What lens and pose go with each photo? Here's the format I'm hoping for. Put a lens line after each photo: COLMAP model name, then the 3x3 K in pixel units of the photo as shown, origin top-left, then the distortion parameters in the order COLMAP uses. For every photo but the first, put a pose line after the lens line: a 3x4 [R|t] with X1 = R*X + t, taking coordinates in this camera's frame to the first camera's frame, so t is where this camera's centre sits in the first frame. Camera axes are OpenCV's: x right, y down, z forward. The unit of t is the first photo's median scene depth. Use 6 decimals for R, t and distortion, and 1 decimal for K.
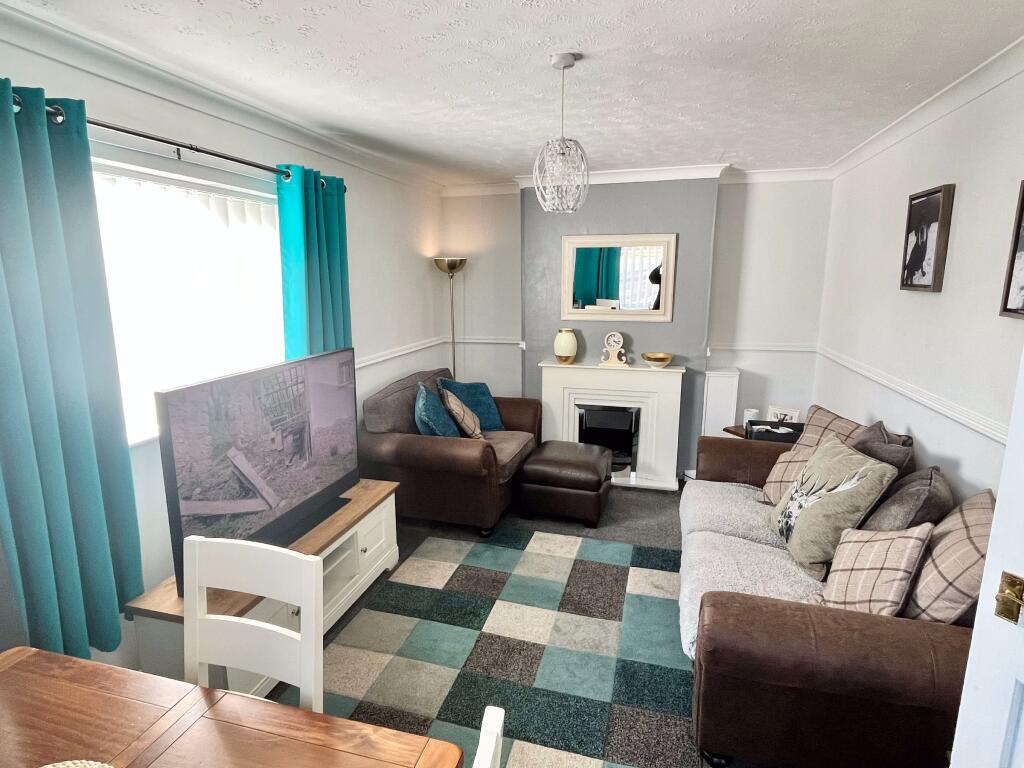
lens RADIAL K [[559.2, 0, 508.4], [0, 559.2, 385.7], [0, 0, 1]] dist [-0.005145, -0.000627]
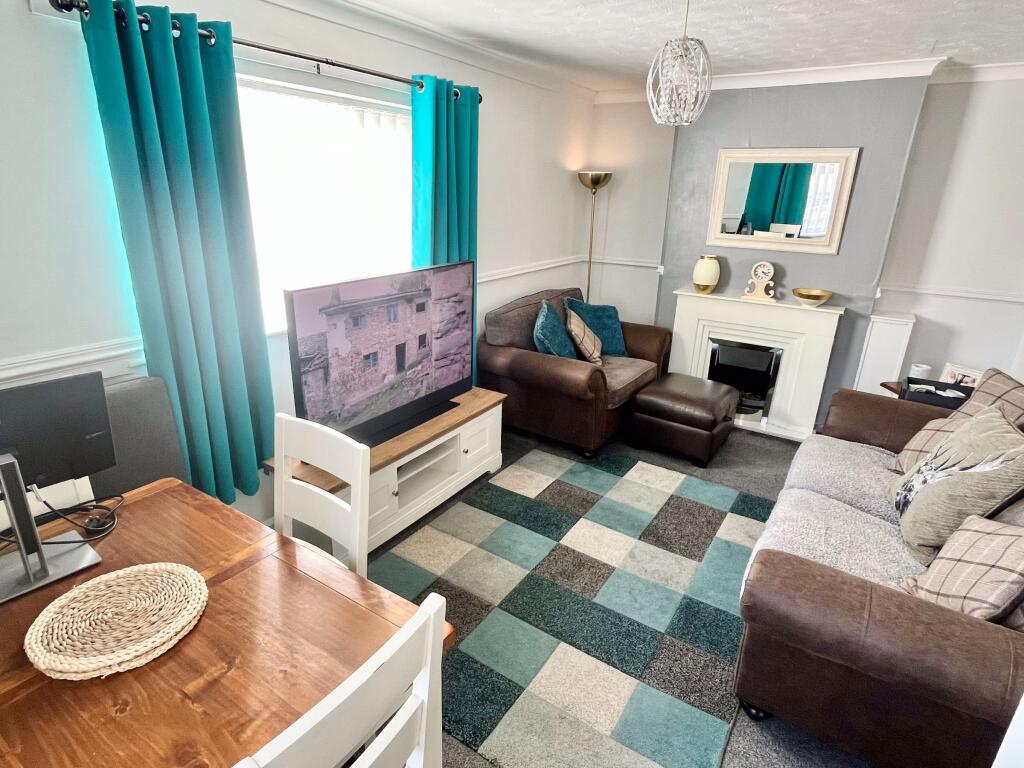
lens RADIAL K [[559.2, 0, 508.4], [0, 559.2, 385.7], [0, 0, 1]] dist [-0.005145, -0.000627]
pose [[0.951965, 0.126380, -0.278912, 0.100125], [-0.084742, 0.984014, 0.156635, -0.008424], [0.294248, -0.125476, 0.947456, 0.005691]]
